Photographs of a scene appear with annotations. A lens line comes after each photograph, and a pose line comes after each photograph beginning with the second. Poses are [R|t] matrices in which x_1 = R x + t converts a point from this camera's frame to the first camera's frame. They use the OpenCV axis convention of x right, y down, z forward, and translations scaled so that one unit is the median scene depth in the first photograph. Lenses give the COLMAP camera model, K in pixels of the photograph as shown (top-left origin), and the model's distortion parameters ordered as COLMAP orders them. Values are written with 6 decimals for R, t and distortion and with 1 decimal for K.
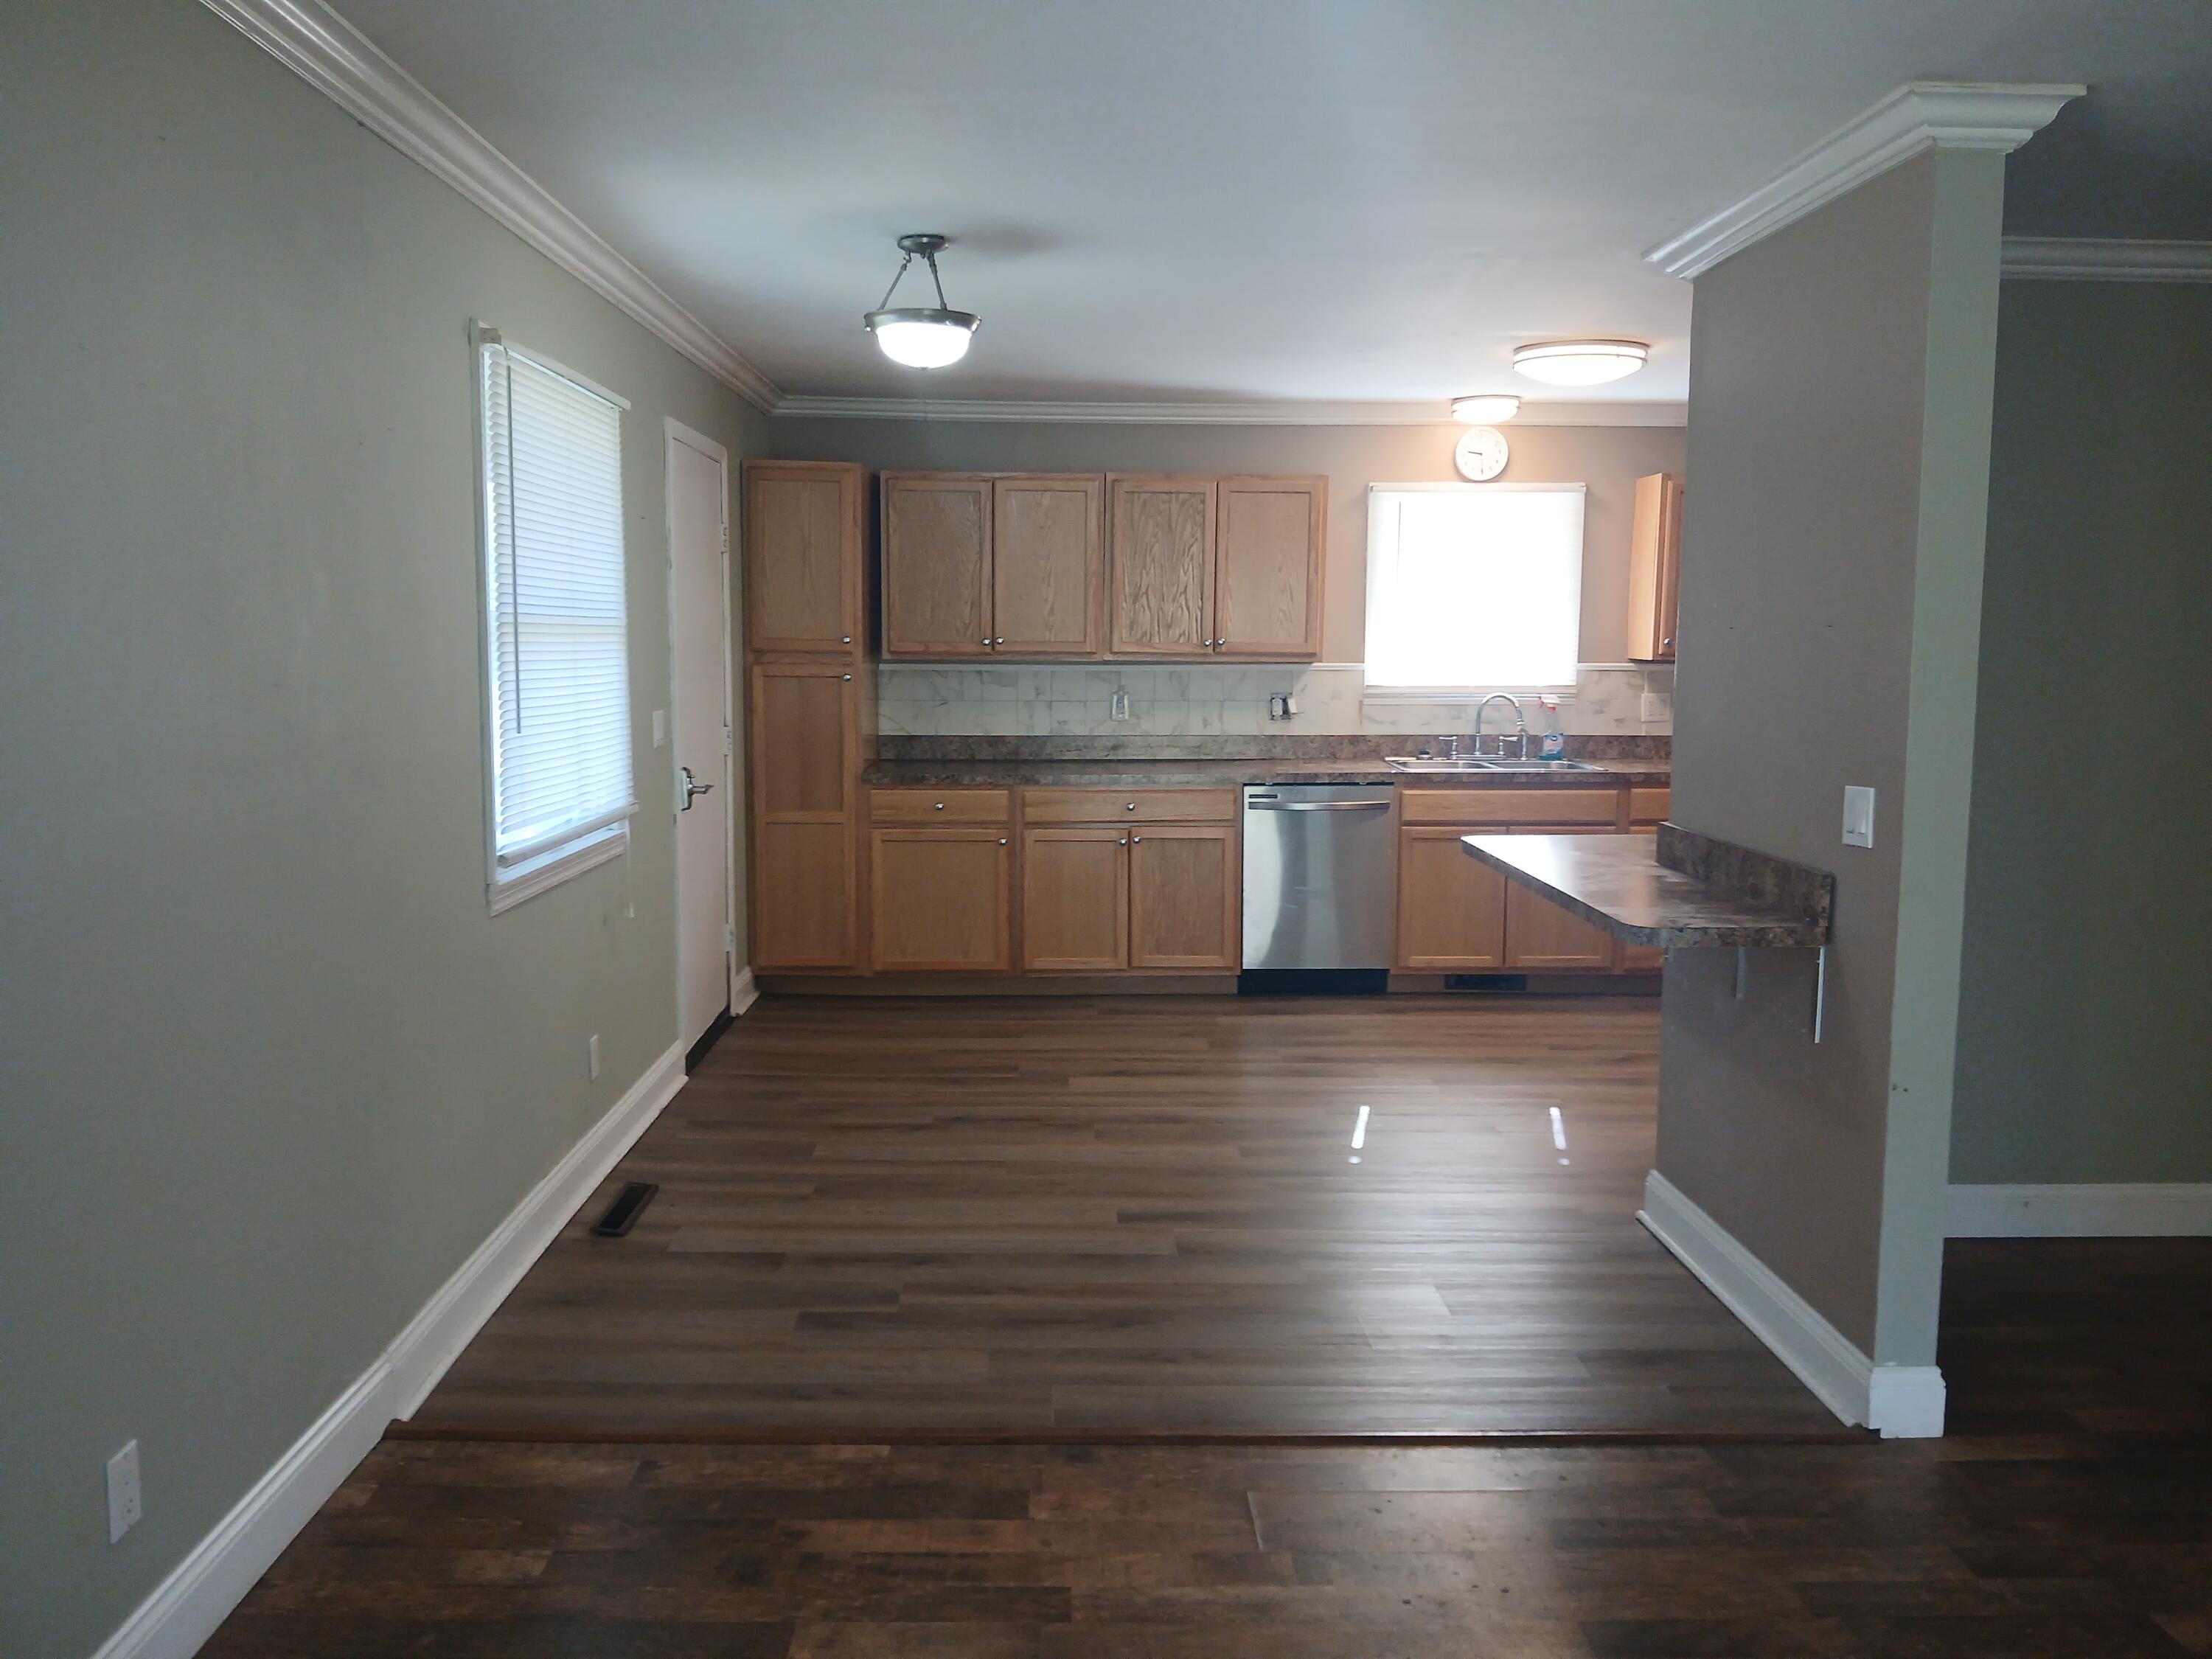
lens RADIAL K [[1691.4, 0, 1106.0], [0, 1691.4, 829.5], [0, 0, 1]] dist [0.071950, -0.147453]
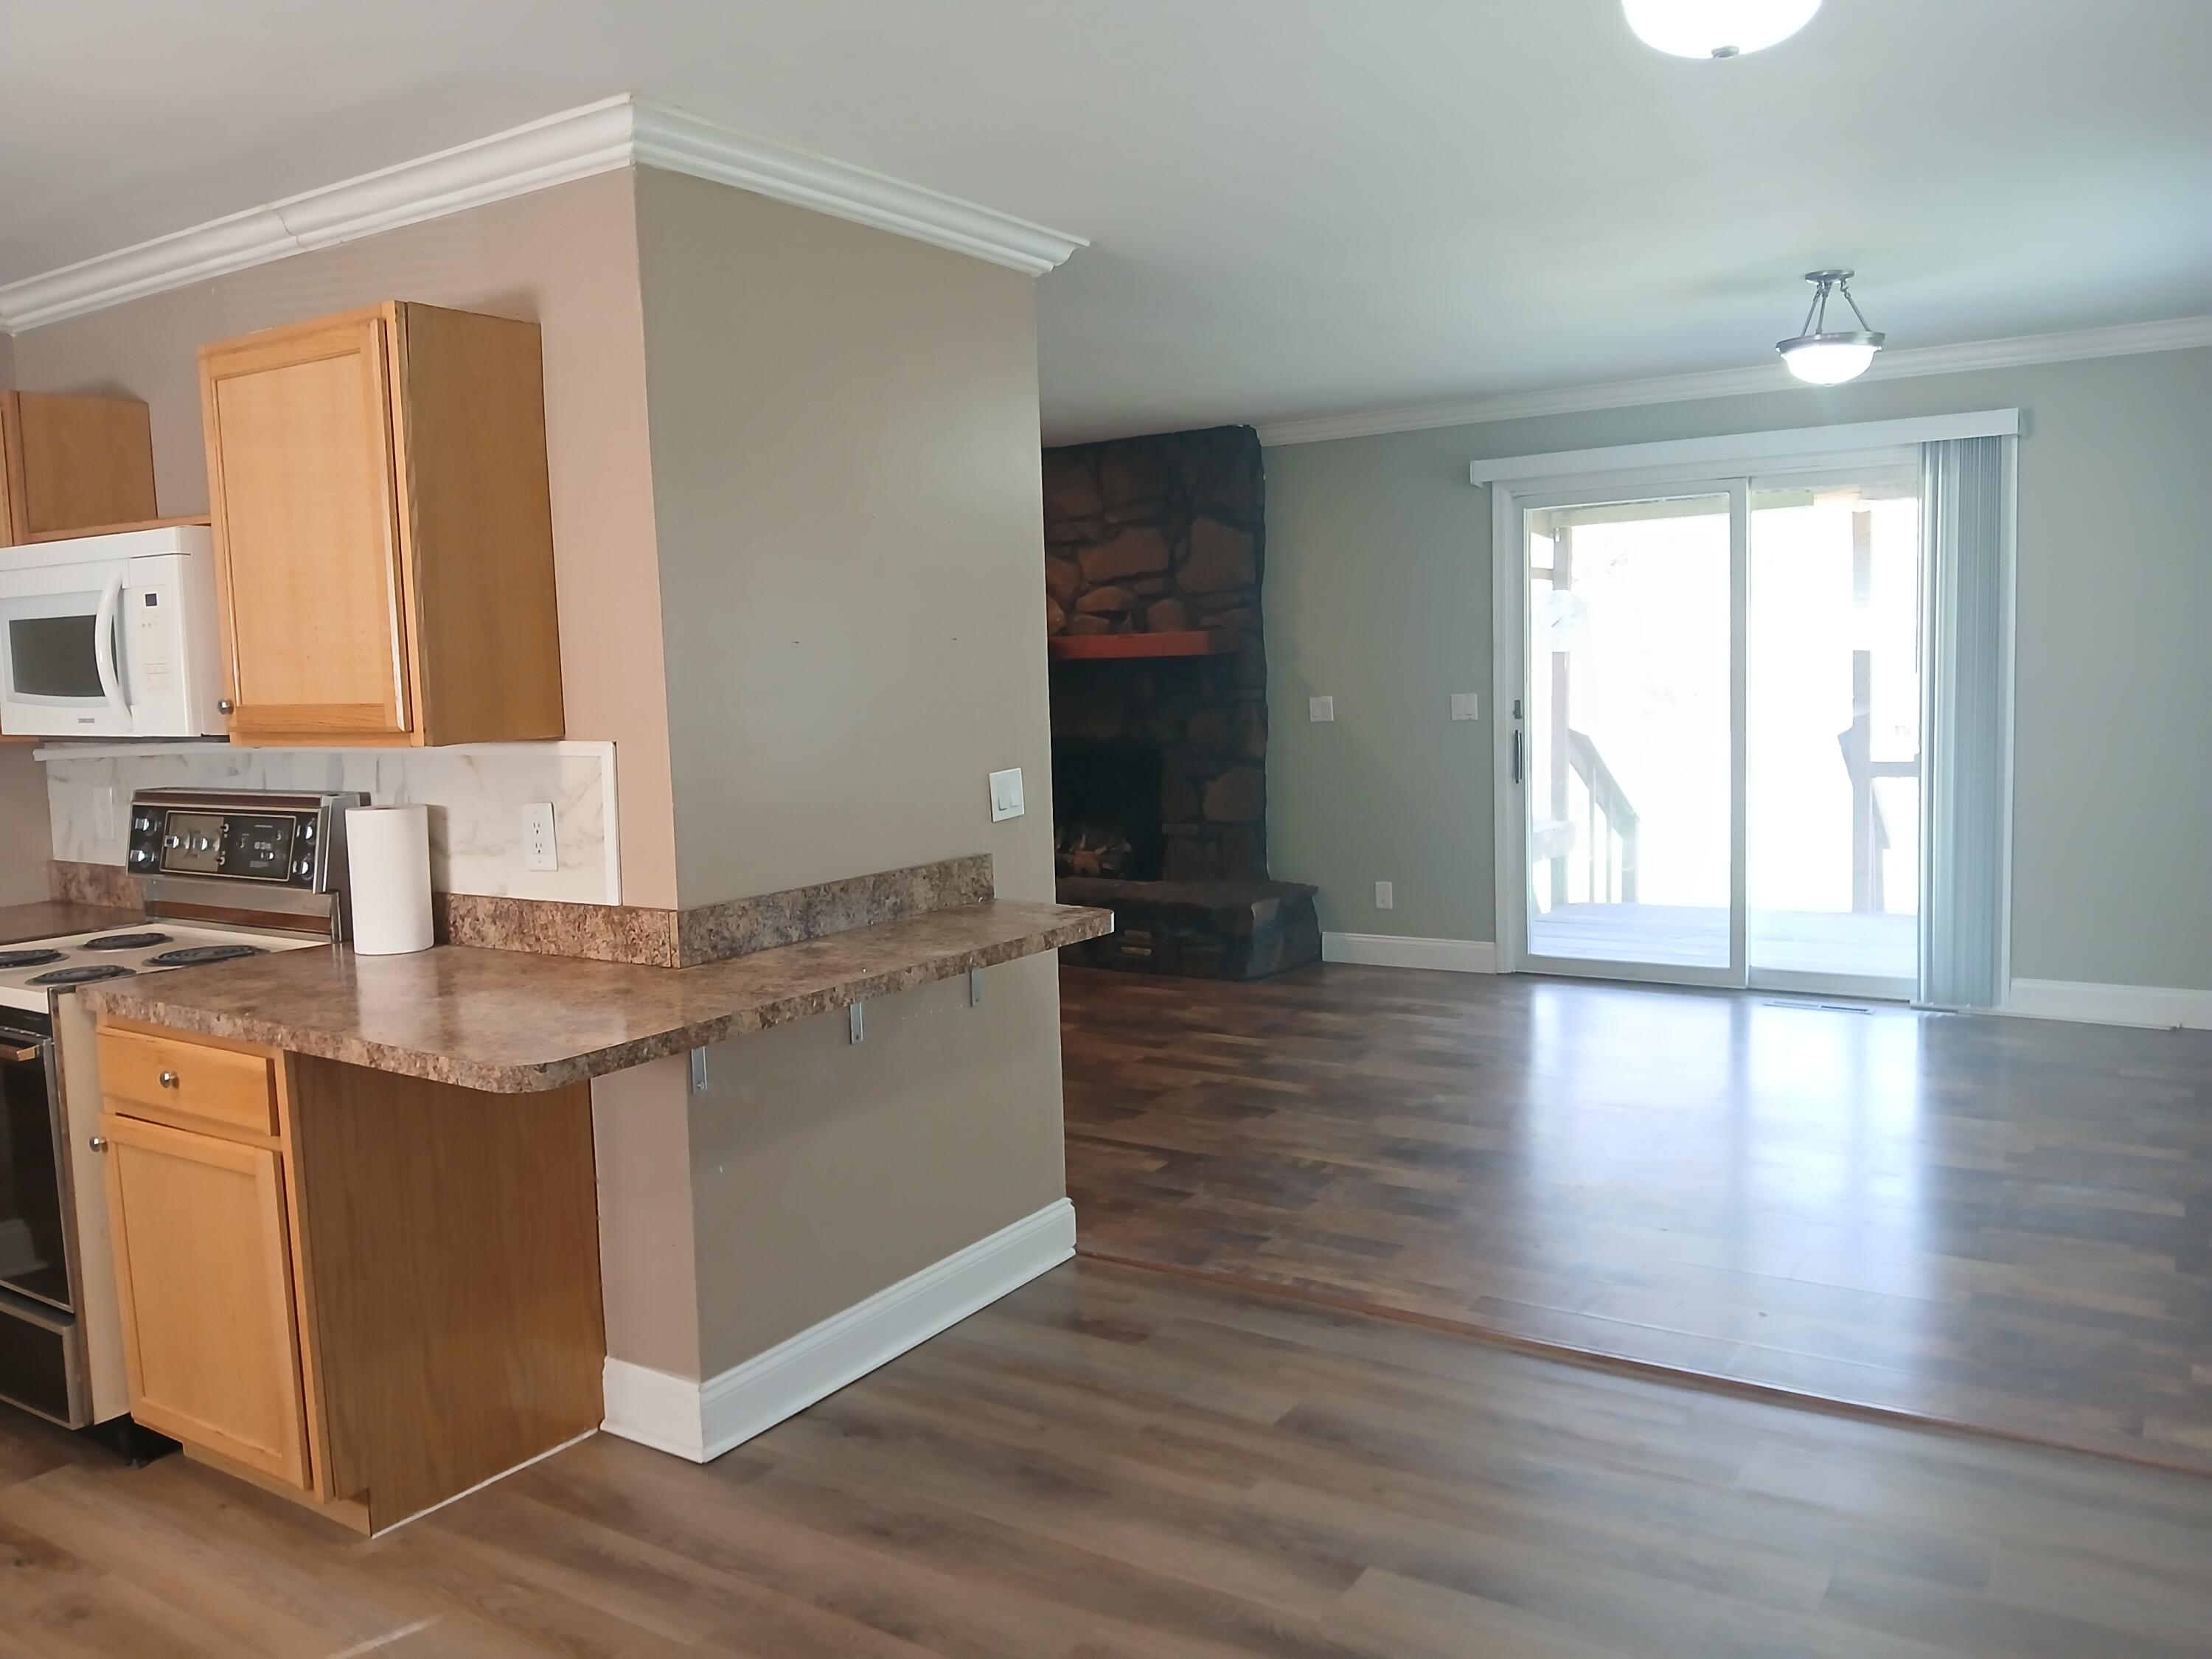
lens RADIAL K [[1691.4, 0, 1106.0], [0, 1691.4, 829.5], [0, 0, 1]] dist [0.071950, -0.147453]
pose [[-0.820726, -0.041946, 0.569780, -0.140843], [0.089676, 0.975481, 0.200984, -0.101763], [-0.564240, 0.216049, -0.796841, 0.895704]]
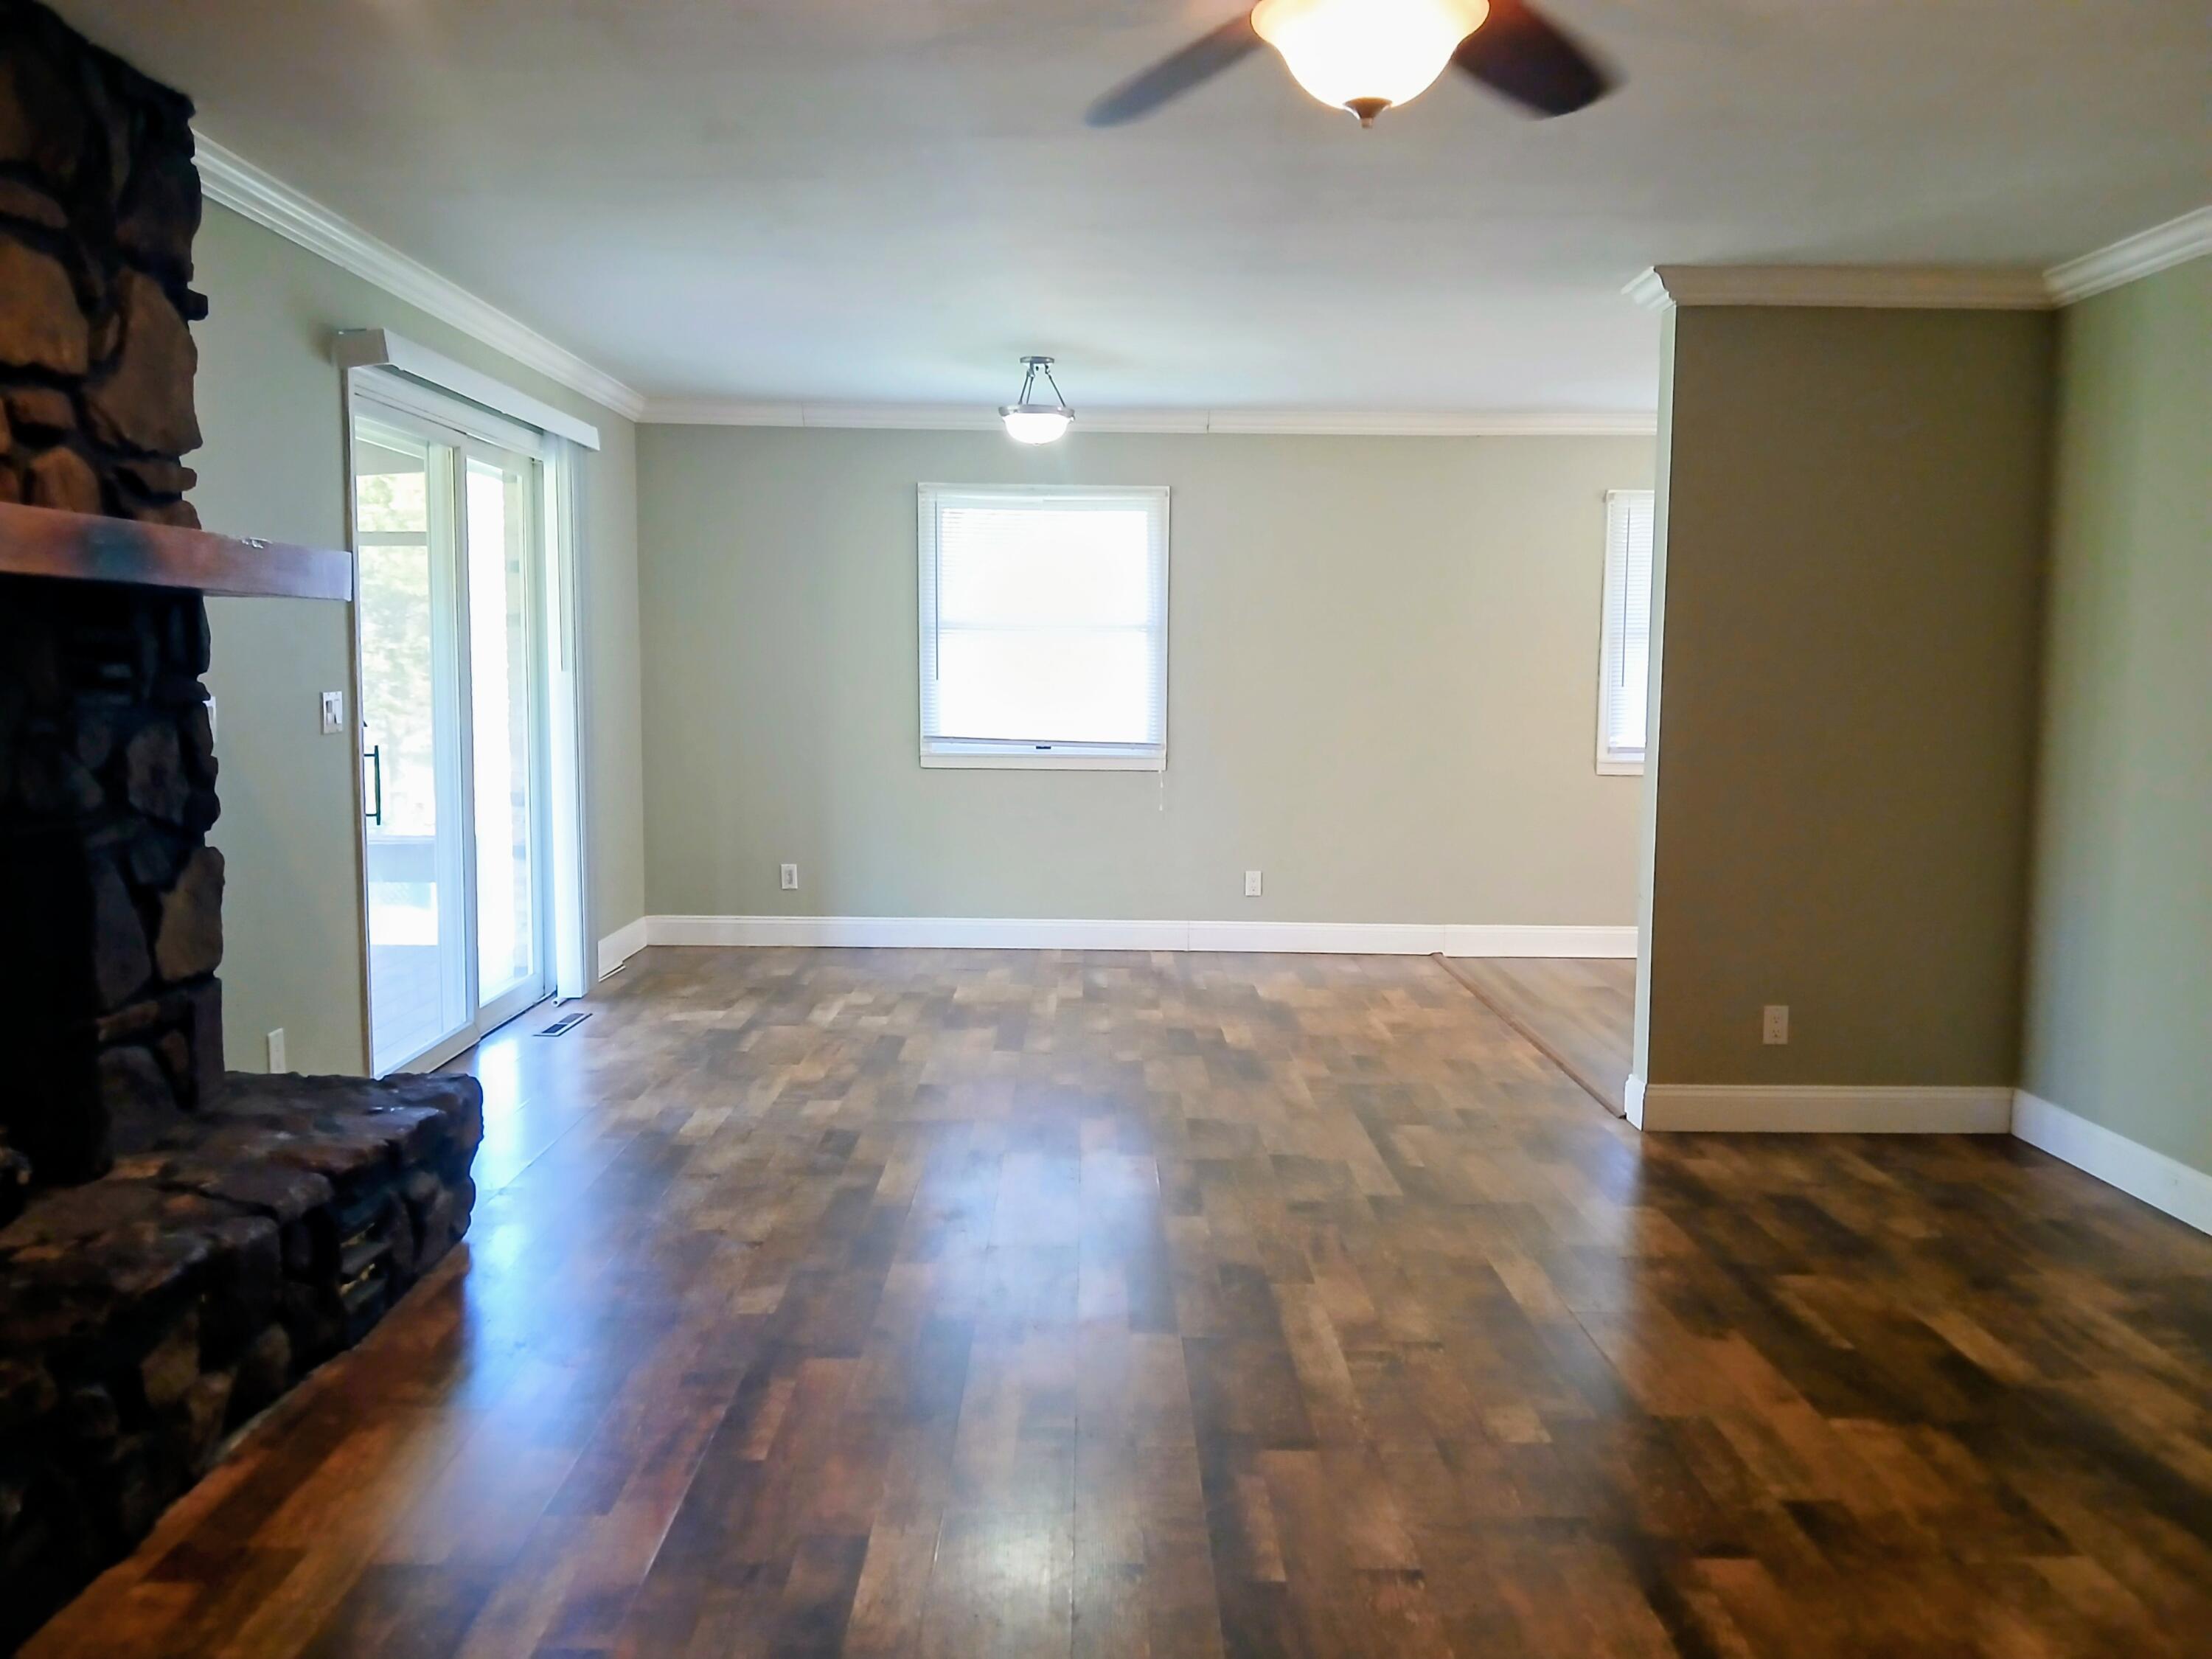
lens RADIAL K [[1708.6, 0, 1106.0], [0, 1708.6, 829.5], [0, 0, 1]] dist [-0.000211, -0.007261]
pose [[-0.011997, 0.090568, -0.995818, 0.923748], [-0.125359, 0.987896, 0.091357, 0.002508], [0.992039, 0.125931, -0.000498, 0.221289]]
